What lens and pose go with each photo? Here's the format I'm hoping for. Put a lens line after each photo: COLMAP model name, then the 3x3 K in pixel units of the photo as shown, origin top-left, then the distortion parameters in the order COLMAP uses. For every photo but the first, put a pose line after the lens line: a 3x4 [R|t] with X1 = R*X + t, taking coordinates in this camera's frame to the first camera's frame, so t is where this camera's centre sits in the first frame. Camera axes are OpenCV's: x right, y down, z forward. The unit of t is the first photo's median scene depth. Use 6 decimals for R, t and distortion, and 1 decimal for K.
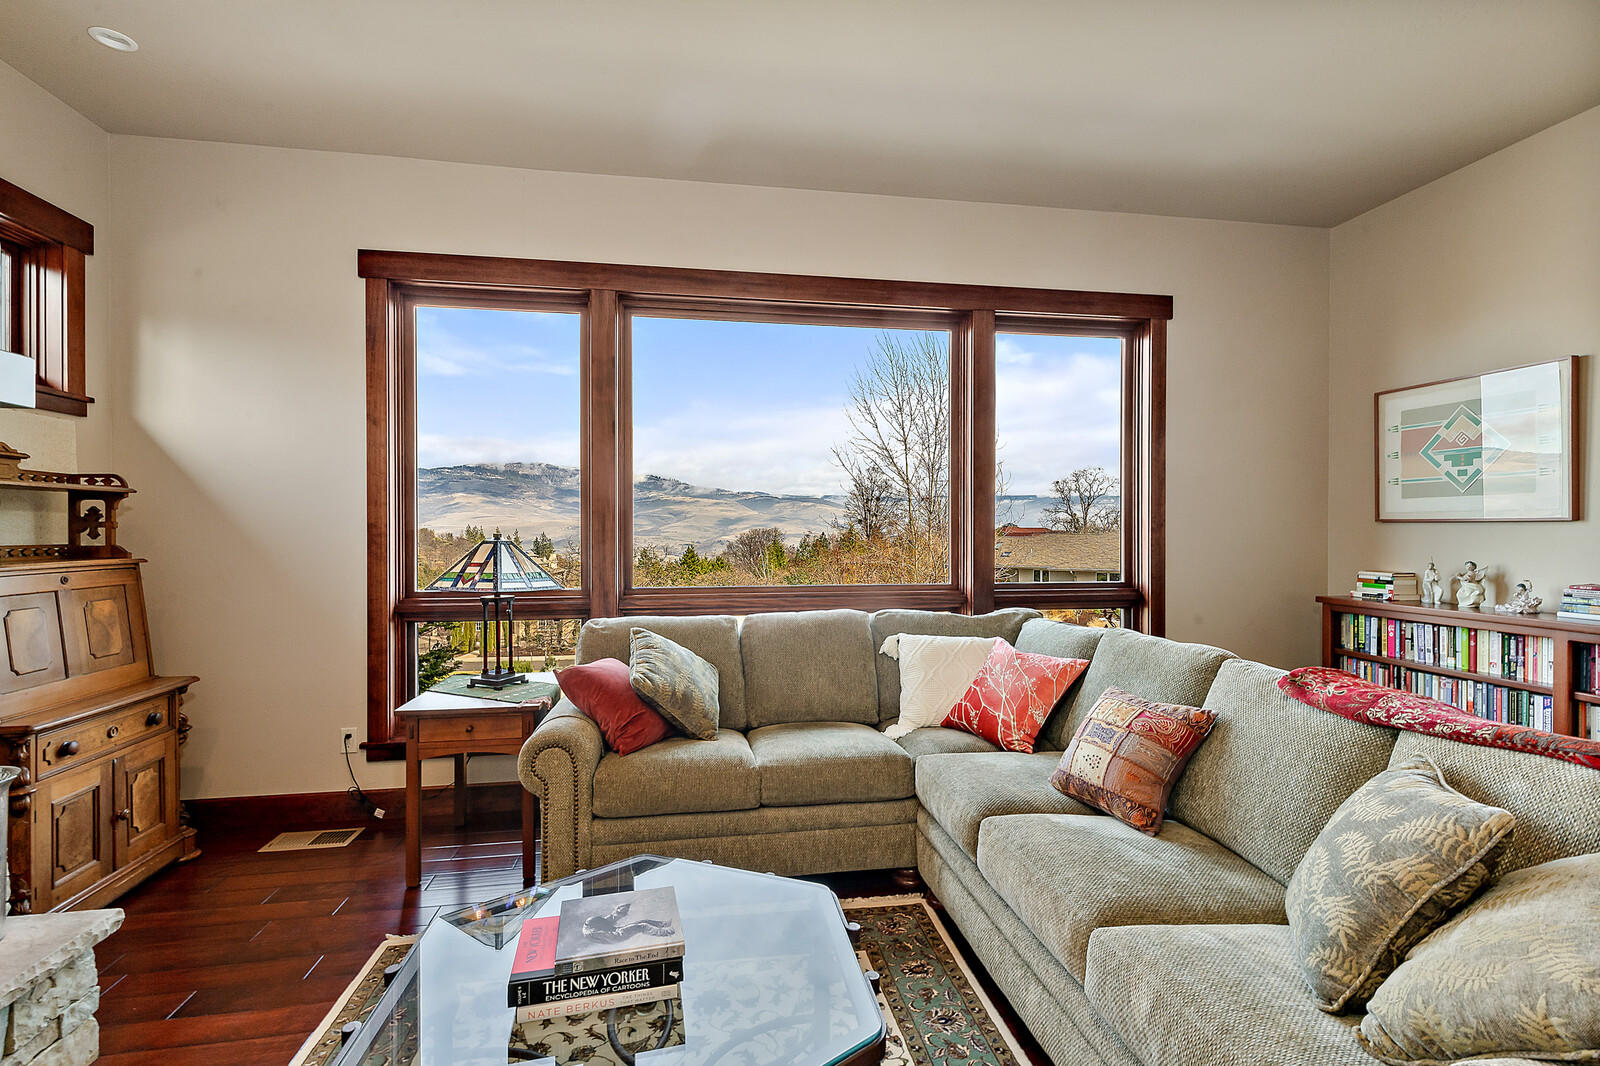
lens RADIAL K [[736.5, 0, 807.7], [0, 736.5, 529.6], [0, 0, 1]] dist [0.000568, -0.000018]
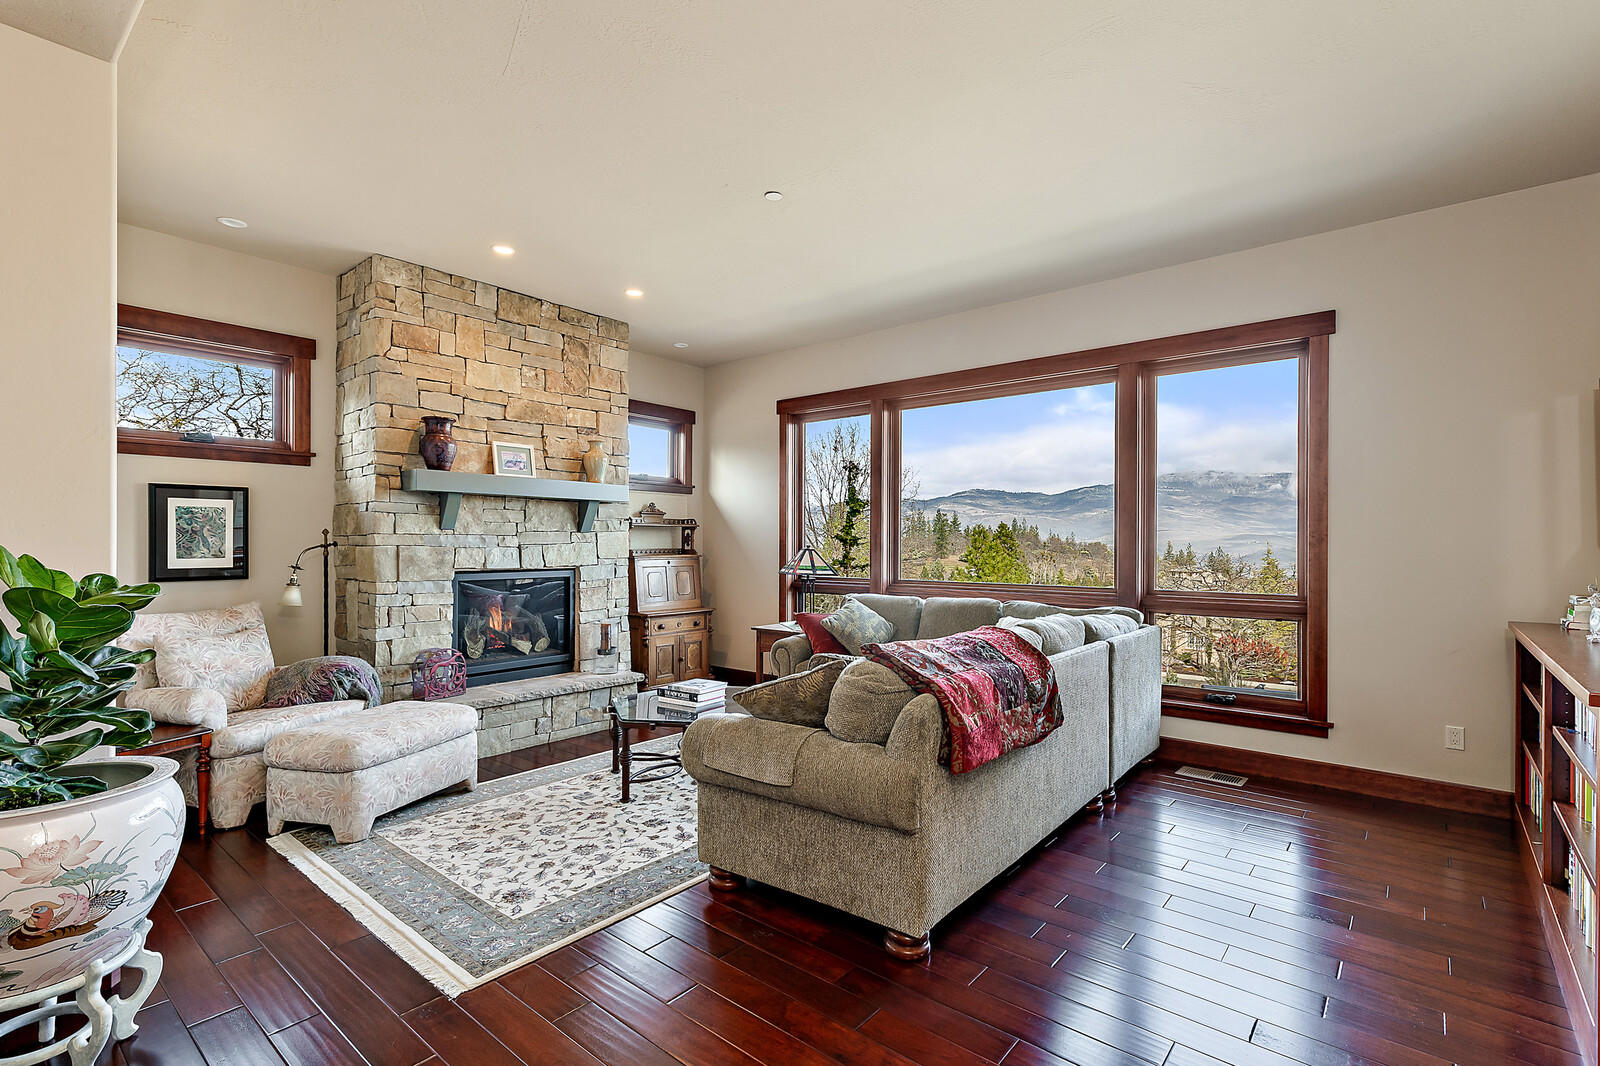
lens RADIAL K [[736.4, 0, 805.1], [0, 736.4, 537.3], [0, 0, 1]] dist [0.000923, 0.000394]
pose [[0.649632, -0.002702, -0.760244, 1.076880], [-0.004090, 0.999967, -0.007049, -0.001613], [0.760238, 0.007689, 0.649599, -0.253129]]
